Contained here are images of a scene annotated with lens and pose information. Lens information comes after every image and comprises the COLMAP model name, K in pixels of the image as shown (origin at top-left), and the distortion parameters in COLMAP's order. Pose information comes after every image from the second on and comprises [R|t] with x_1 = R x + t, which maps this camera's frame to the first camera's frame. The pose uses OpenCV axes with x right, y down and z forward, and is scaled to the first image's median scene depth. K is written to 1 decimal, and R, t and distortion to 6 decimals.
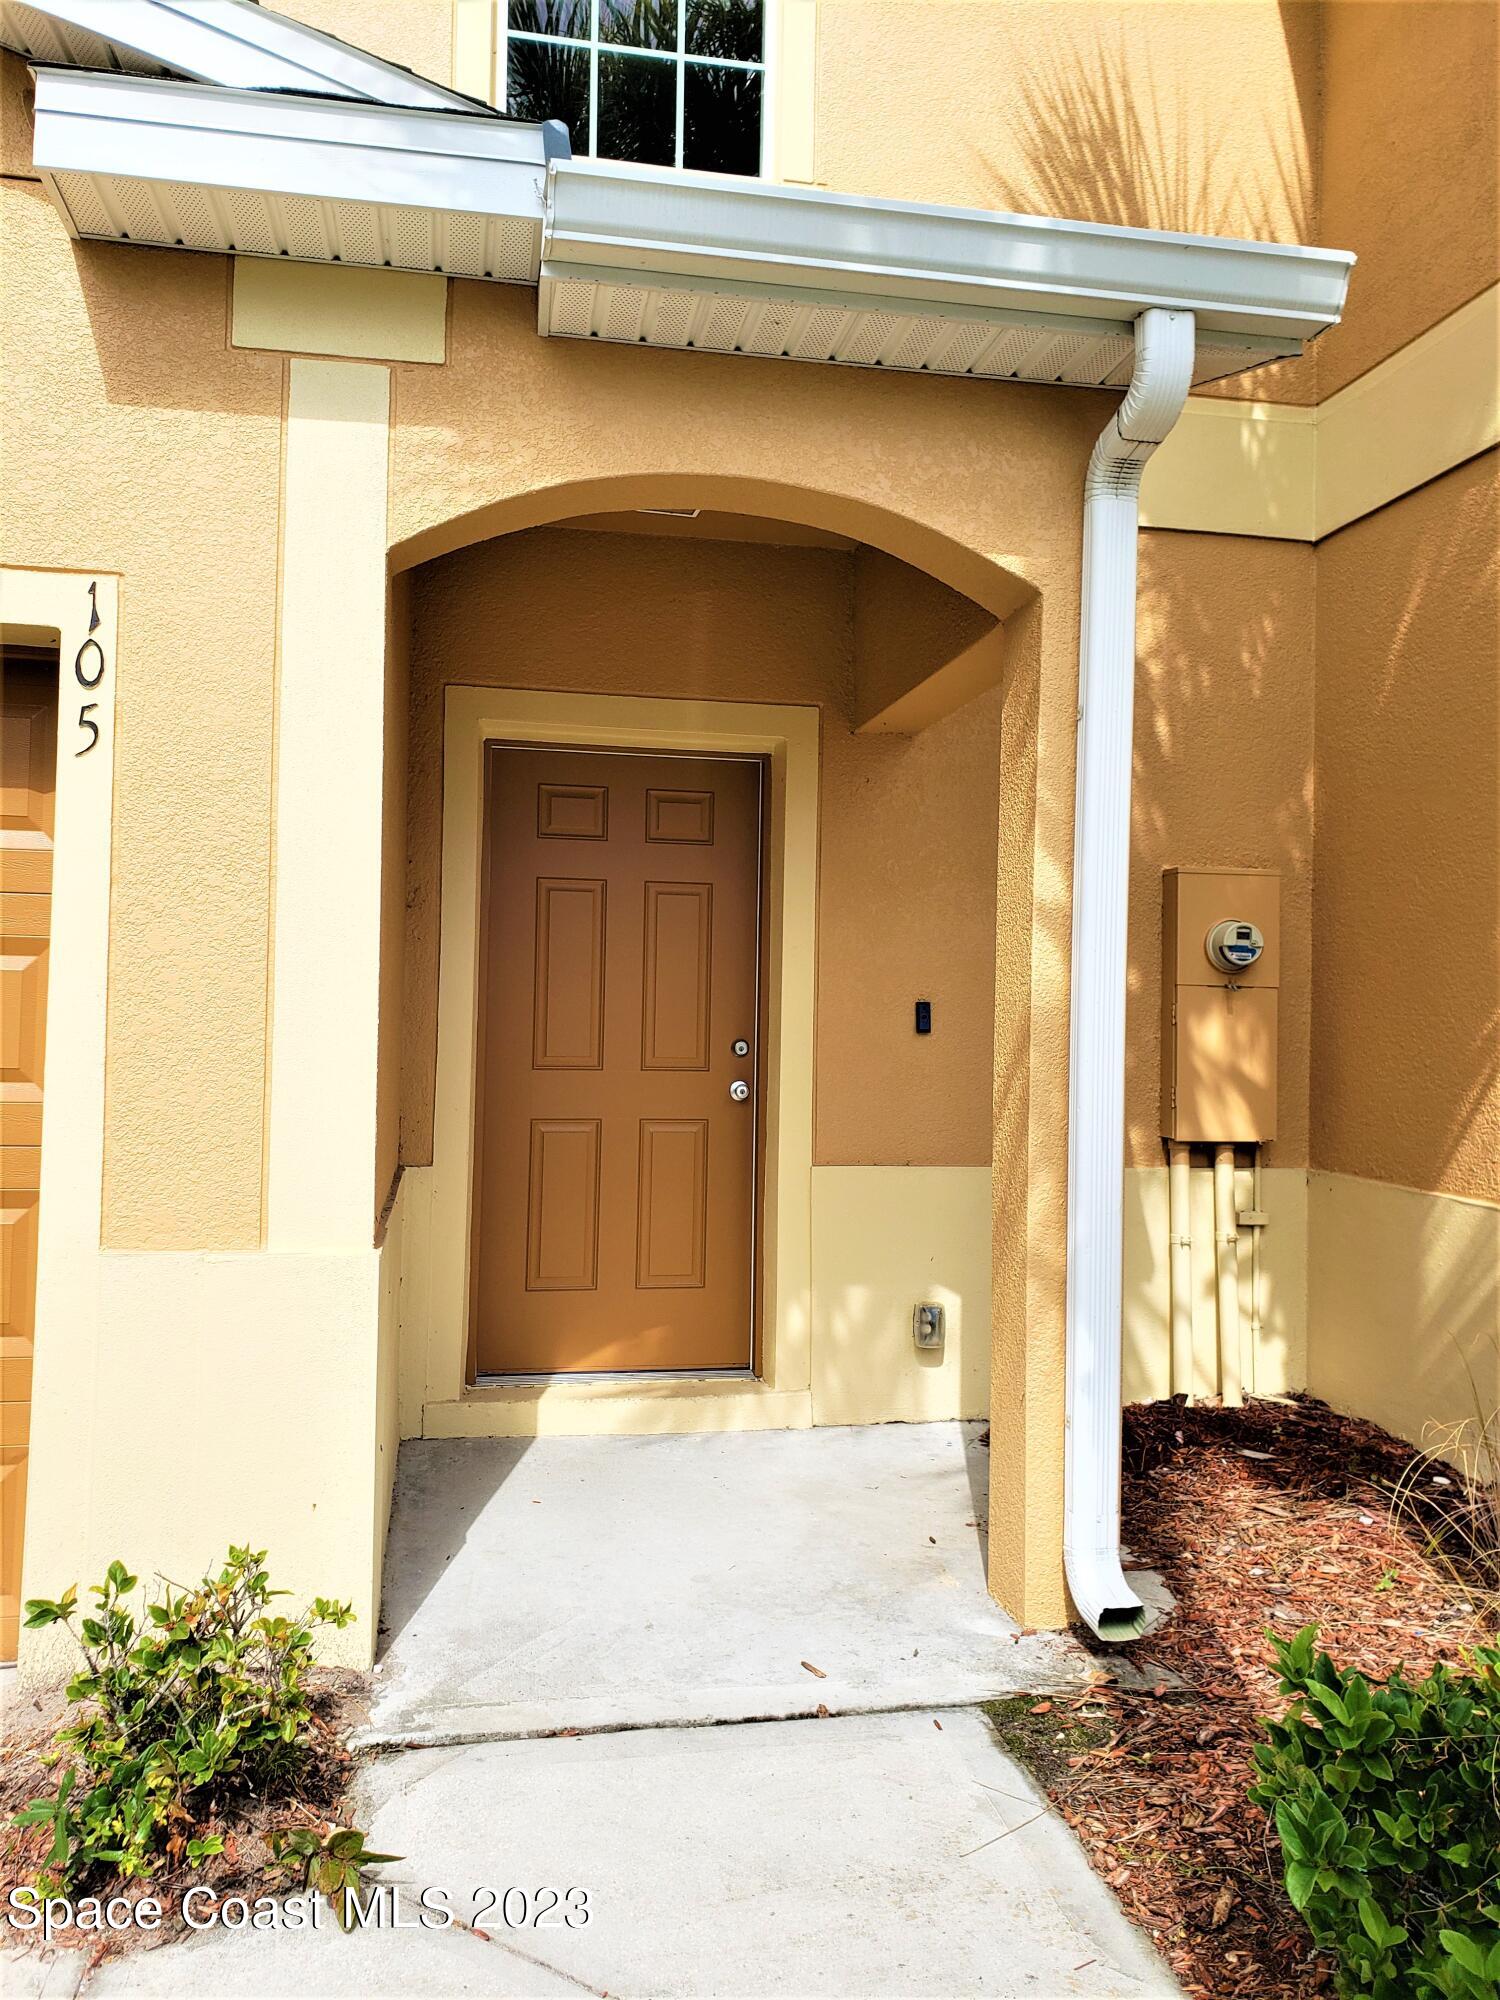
lens RADIAL K [[1575.5, 0, 741.5], [0, 1575.5, 995.3], [0, 0, 1]] dist [0.082884, -0.091203]
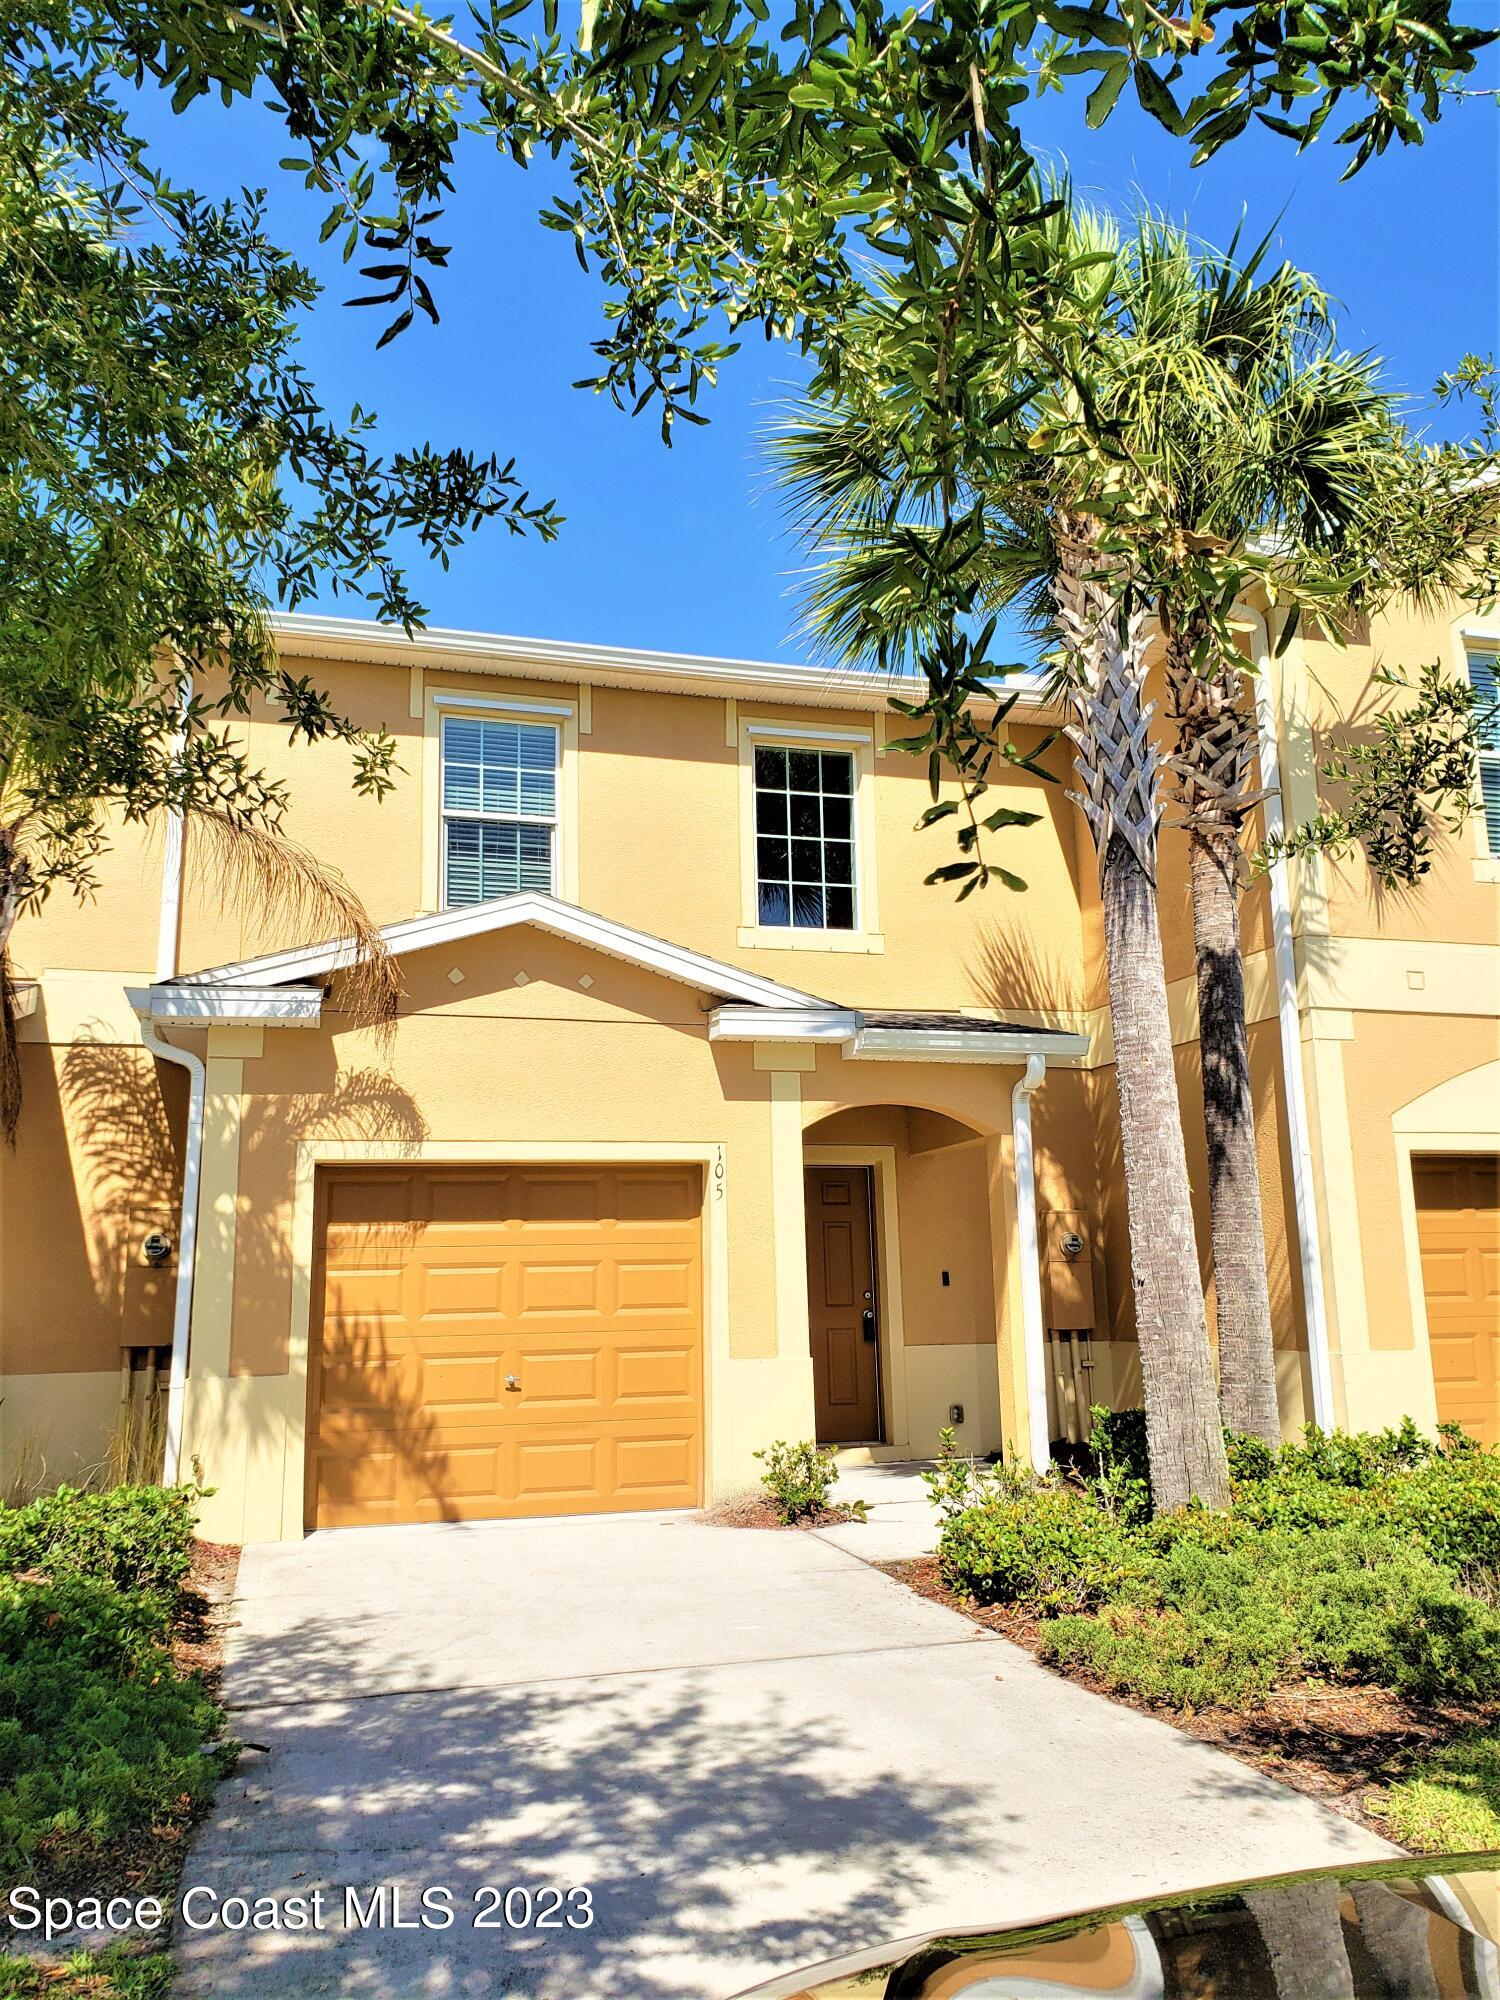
lens RADIAL K [[1575.5, 0, 741.5], [0, 1575.5, 995.3], [0, 0, 1]] dist [0.082884, -0.091203]
pose [[0.993849, -0.020270, 0.108872, -0.460956], [0.039505, 0.983319, -0.177546, 0.005615], [-0.103457, 0.180755, 0.978072, -1.432343]]
